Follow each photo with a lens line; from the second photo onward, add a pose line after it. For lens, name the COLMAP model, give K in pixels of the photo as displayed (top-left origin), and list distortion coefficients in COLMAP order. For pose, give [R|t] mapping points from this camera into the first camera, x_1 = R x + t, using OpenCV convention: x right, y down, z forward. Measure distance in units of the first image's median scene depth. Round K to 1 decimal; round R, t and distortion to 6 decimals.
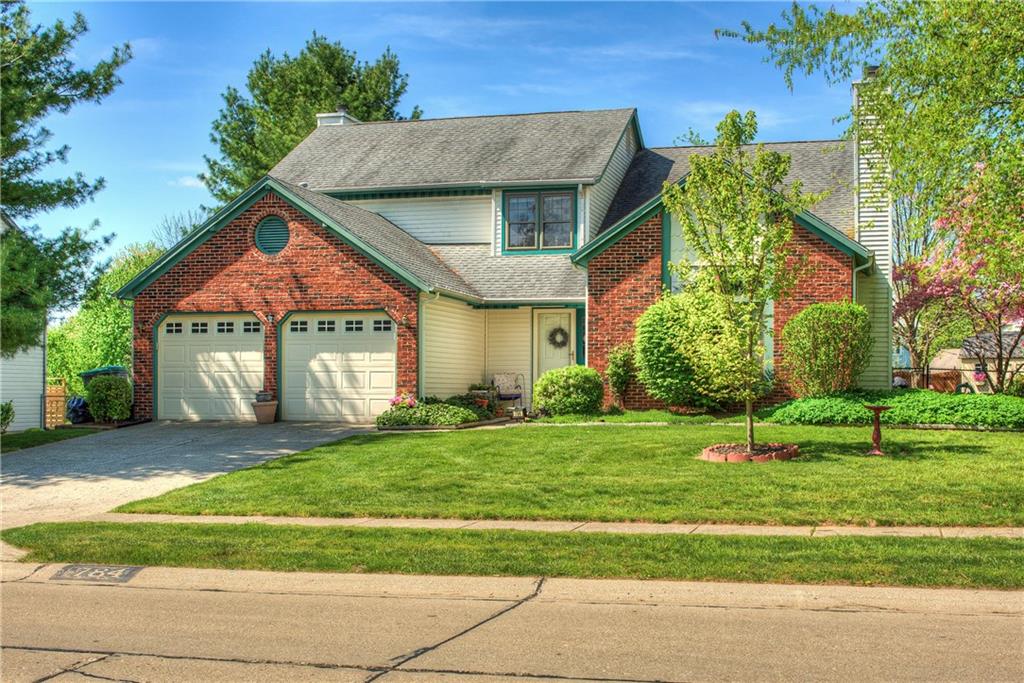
lens RADIAL K [[1233.3, 0, 532.8], [0, 1233.3, 332.5], [0, 0, 1]] dist [-0.048507, 0.000000]
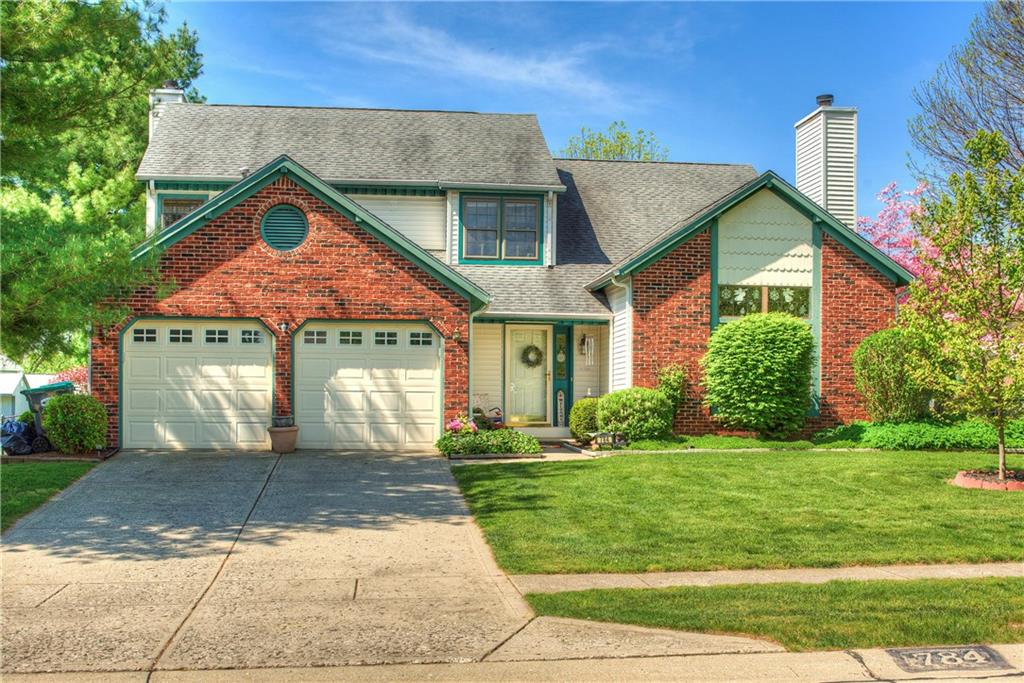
lens RADIAL K [[1233.3, 0, 479.9], [0, 1233.3, 365.5], [0, 0, 1]] dist [-0.048507, 0.000000]
pose [[0.933598, 0.017281, 0.357905, -0.389241], [-0.020959, 0.999760, 0.006399, 0.006589], [-0.357709, -0.013475, 0.933736, 0.172655]]
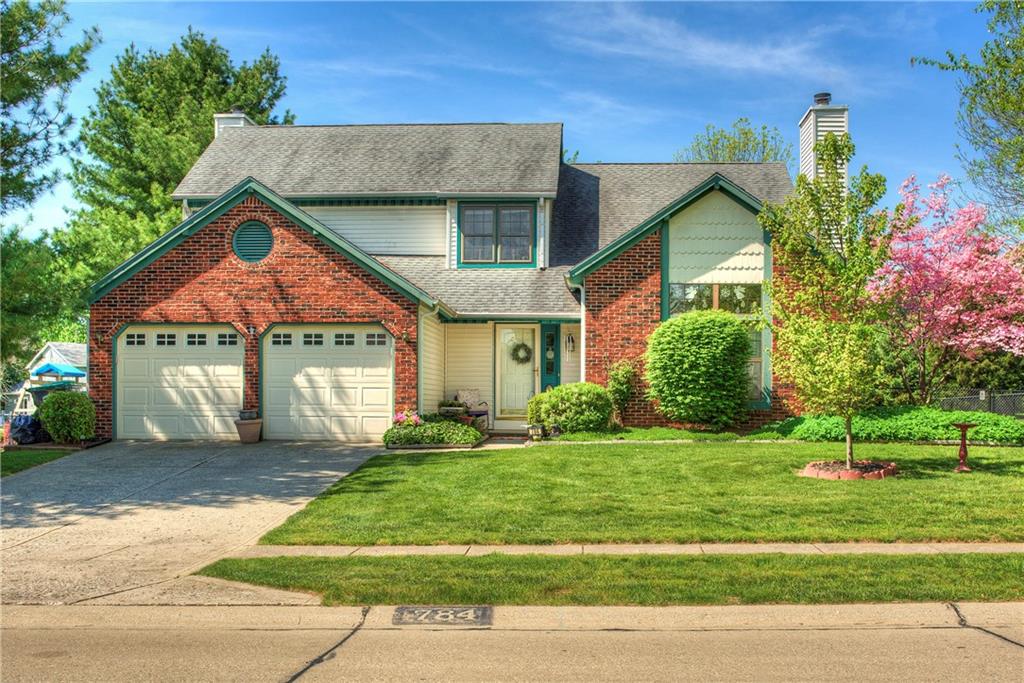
lens RADIAL K [[1233.3, 0, 501.6], [0, 1233.3, 344.6], [0, 0, 1]] dist [-0.048507, 0.000000]
pose [[0.980267, 0.009967, 0.197427, -0.212647], [-0.009608, 0.999950, -0.002781, 0.000061], [-0.197444, 0.000829, 0.980314, 0.046321]]
